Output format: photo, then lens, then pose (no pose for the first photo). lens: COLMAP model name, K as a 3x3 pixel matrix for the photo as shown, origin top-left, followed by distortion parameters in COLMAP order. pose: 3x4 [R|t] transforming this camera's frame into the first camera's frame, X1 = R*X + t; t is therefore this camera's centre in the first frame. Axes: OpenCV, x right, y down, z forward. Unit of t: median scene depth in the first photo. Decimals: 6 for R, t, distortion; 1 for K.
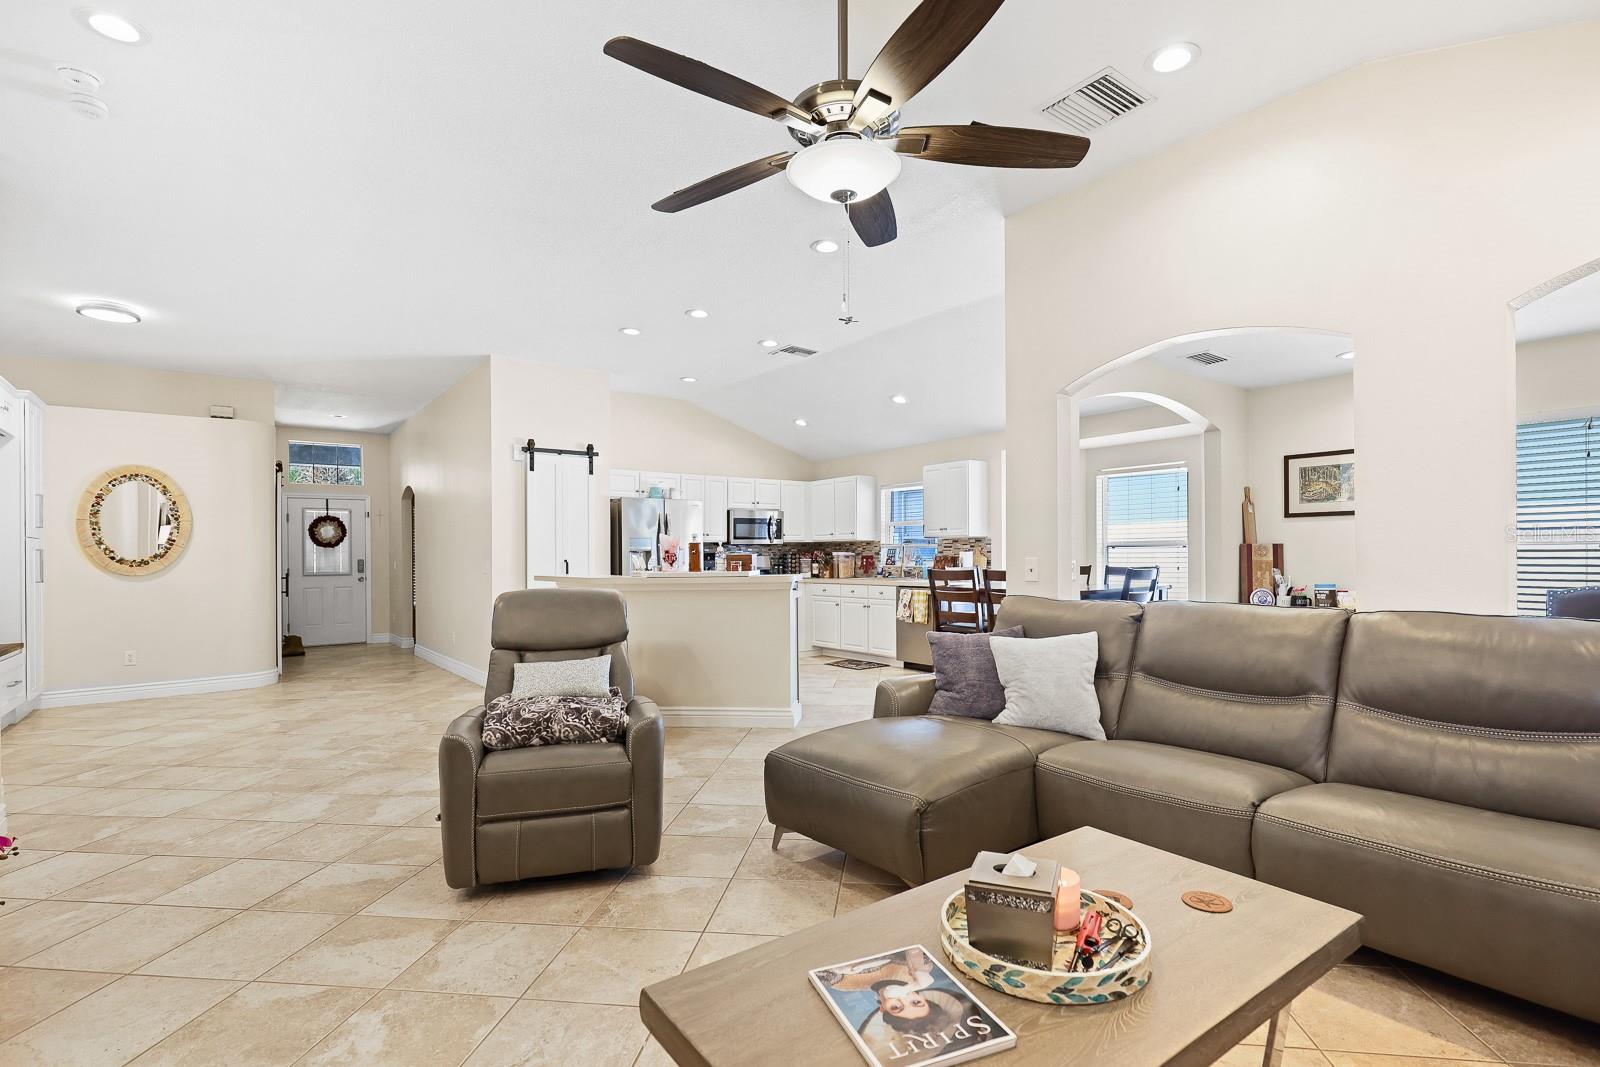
lens RADIAL K [[757.5, 0, 804.9], [0, 757.5, 545.5], [0, 0, 1]] dist [0.002800, -0.001157]
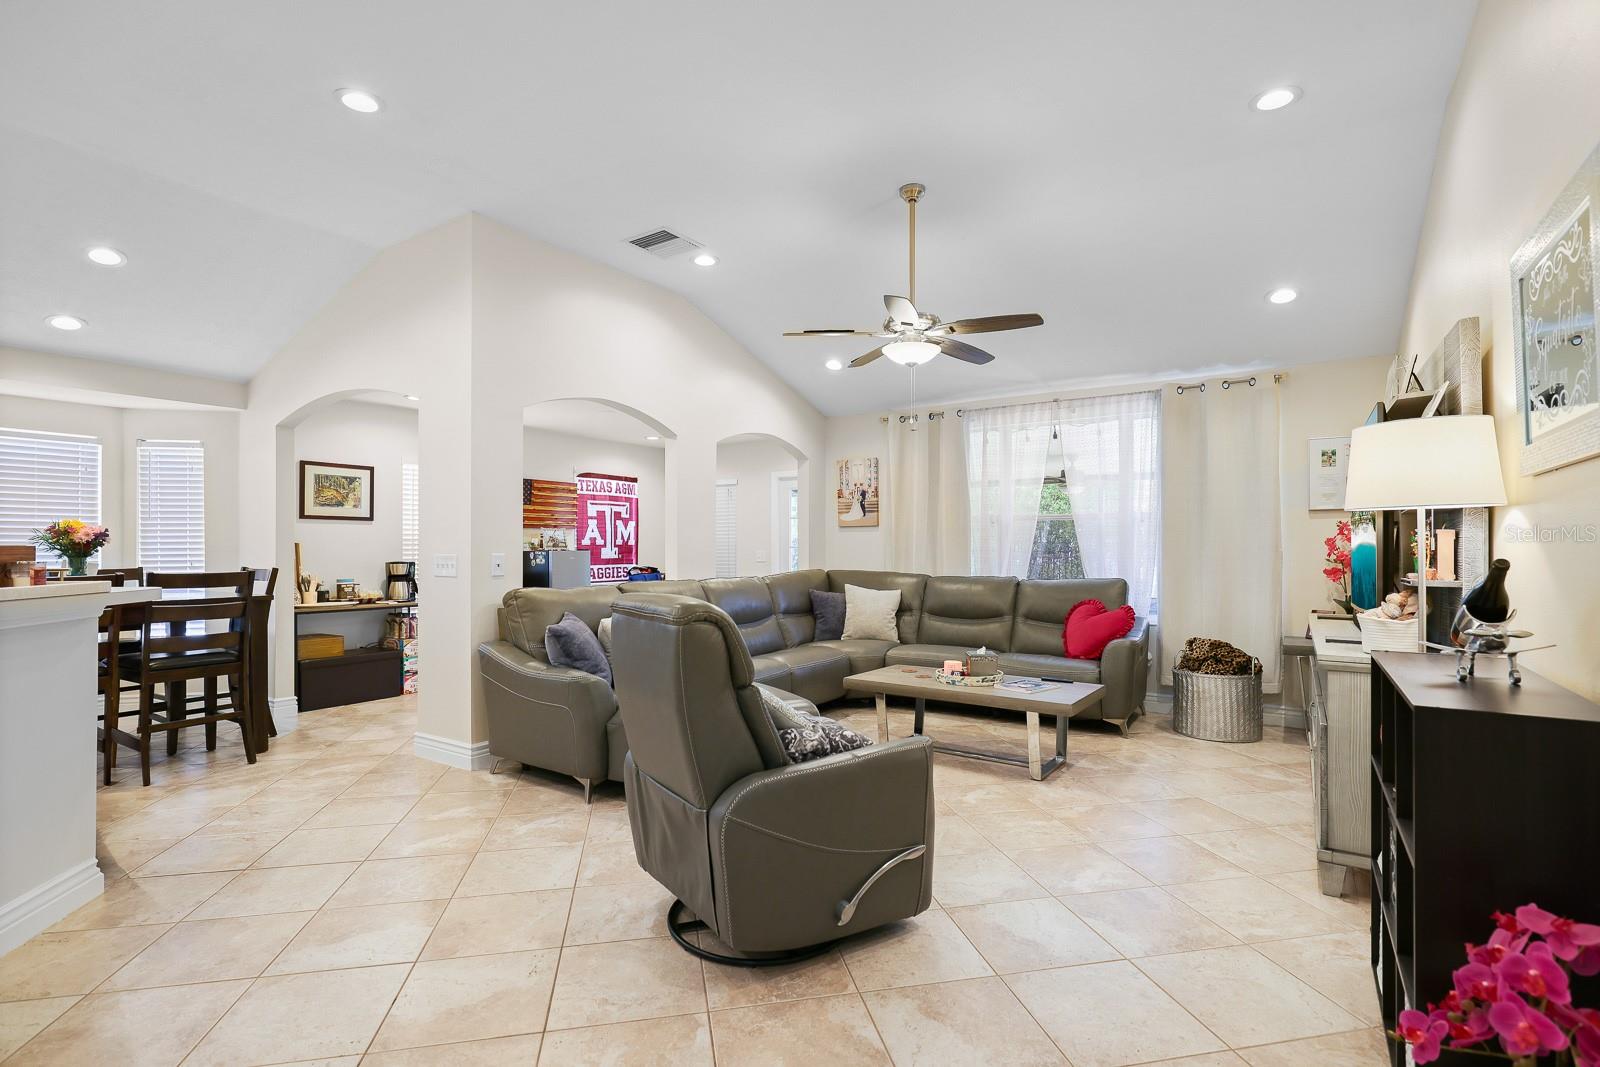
lens RADIAL K [[757.5, 0, 804.9], [0, 757.5, 545.5], [0, 0, 1]] dist [0.002800, -0.001157]
pose [[-0.327724, 0.015540, 0.944646, -0.421245], [-0.005848, 0.999812, -0.018477, 0.011570], [-0.944755, -0.011580, -0.327571, 0.474398]]
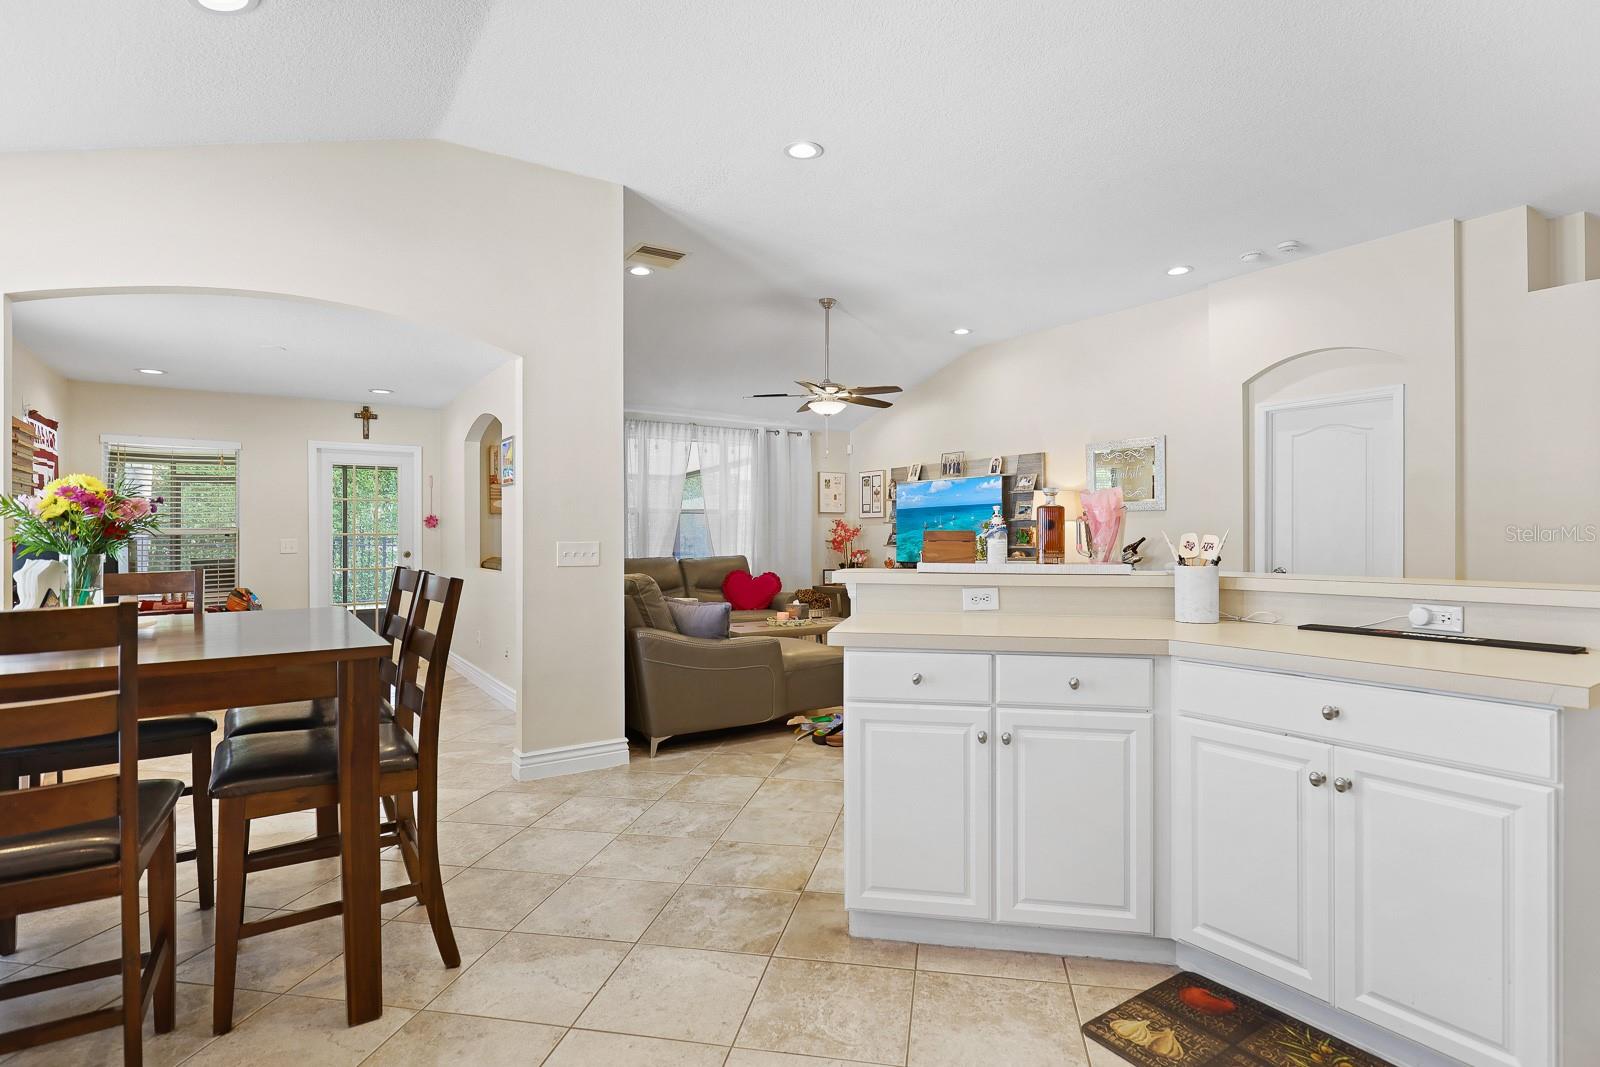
lens RADIAL K [[811.7, 0, 800.0], [0, 811.7, 533.5], [0, 0, 1]] dist [0.003295, 0.000736]
pose [[-0.997785, 0.015066, 0.064785, -0.012120], [0.014265, 0.999816, -0.012802, 0.013052], [-0.064966, -0.011849, -0.997817, 1.041601]]
